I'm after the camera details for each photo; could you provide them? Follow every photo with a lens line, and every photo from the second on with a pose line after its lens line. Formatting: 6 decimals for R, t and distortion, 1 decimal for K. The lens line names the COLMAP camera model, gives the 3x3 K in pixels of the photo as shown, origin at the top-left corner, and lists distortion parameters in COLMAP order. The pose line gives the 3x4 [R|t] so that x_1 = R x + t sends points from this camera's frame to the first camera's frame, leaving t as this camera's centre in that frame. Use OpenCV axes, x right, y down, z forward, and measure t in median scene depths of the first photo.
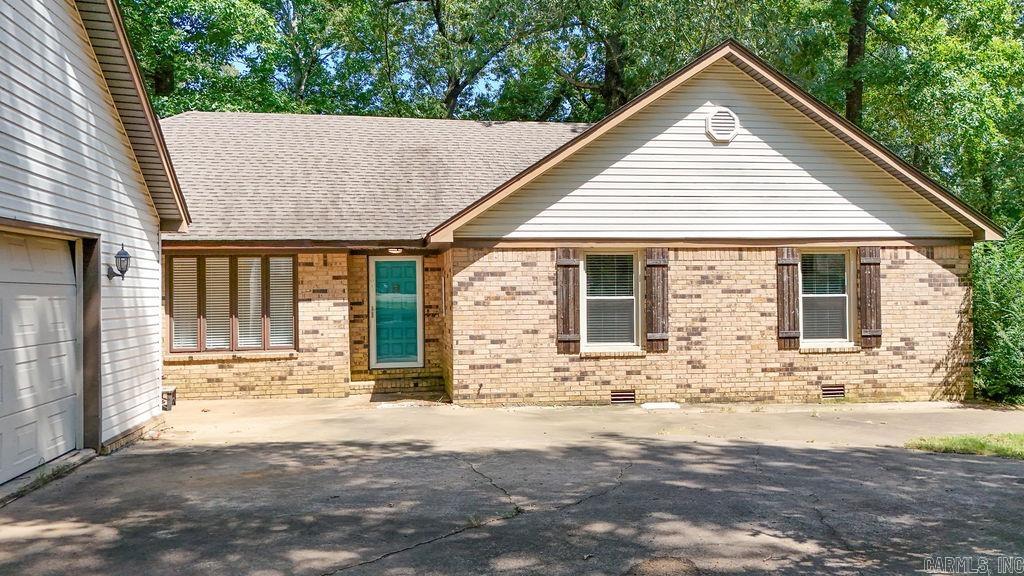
lens RADIAL K [[801.1, 0, 499.7], [0, 801.1, 287.5], [0, 0, 1]] dist [0.047808, -0.024669]
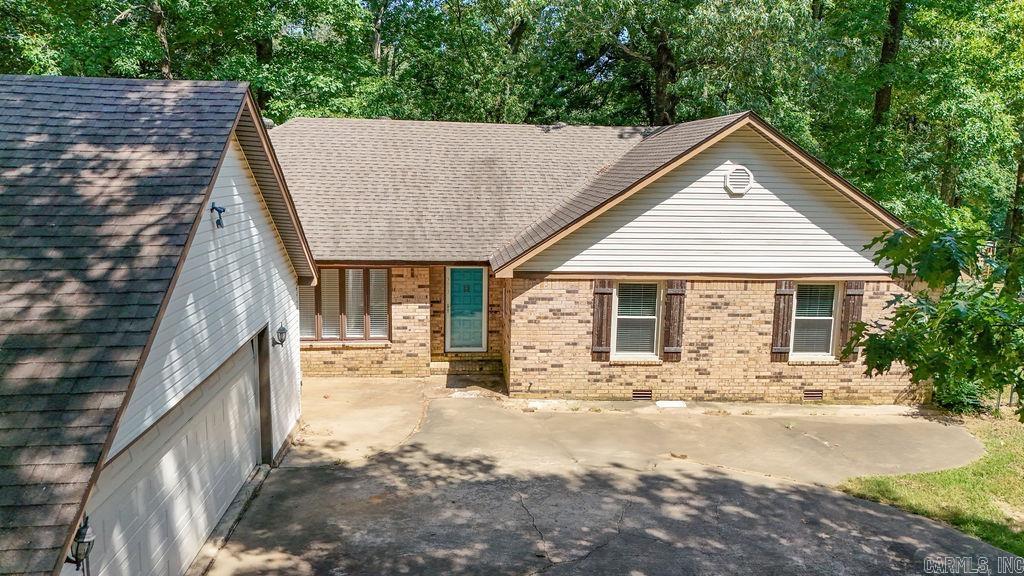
lens RADIAL K [[783.7, 0, 493.0], [0, 783.7, 269.4], [0, 0, 1]] dist [0.051220, -0.039557]
pose [[0.996292, 0.037833, -0.077272, 0.005657], [-0.023828, 0.984331, 0.174713, -0.267992], [0.082671, -0.172224, 0.981583, -0.212643]]
